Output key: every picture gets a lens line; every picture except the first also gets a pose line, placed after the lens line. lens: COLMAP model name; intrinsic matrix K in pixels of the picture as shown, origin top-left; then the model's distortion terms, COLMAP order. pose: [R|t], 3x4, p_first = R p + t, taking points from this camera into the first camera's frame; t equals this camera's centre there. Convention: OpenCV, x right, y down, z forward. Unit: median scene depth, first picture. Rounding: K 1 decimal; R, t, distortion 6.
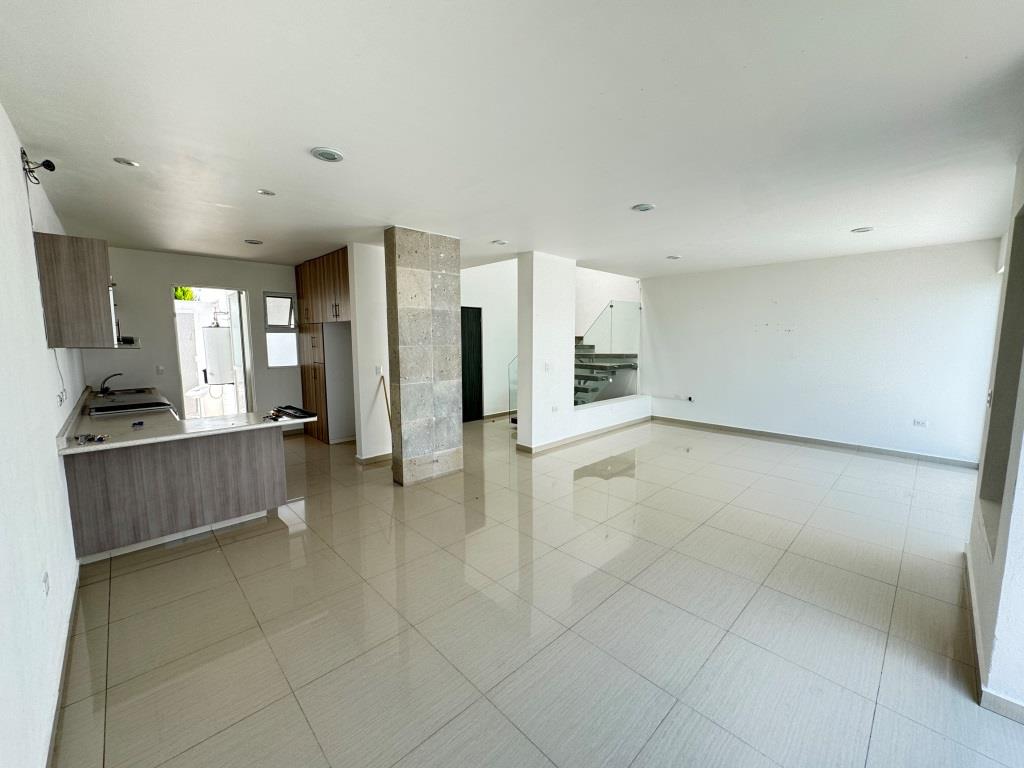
lens RADIAL K [[408.3, 0, 512.0], [0, 408.3, 384.0], [0, 0, 1]] dist [-0.013310, 0.000062]
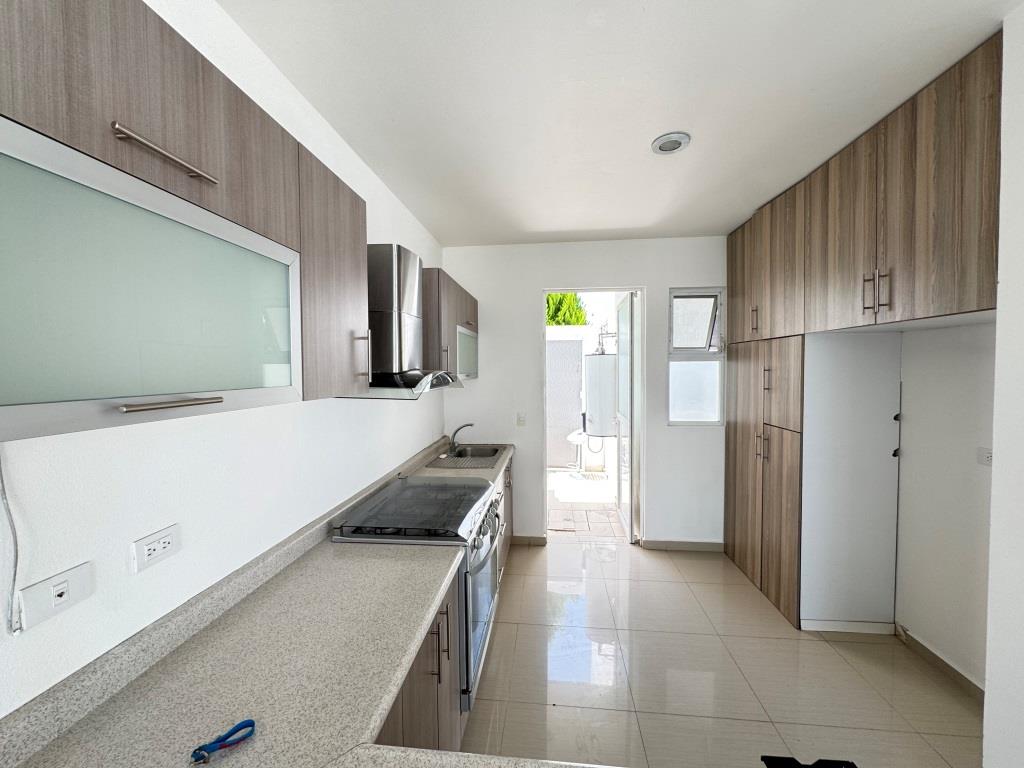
lens RADIAL K [[408.3, 0, 512.0], [0, 408.3, 384.0], [0, 0, 1]] dist [-0.013310, 0.000062]
pose [[0.645678, 0.021454, -0.763308, -0.305434], [-0.076167, 0.996430, -0.036423, -0.055990], [0.759802, 0.081656, 0.645007, 0.458561]]
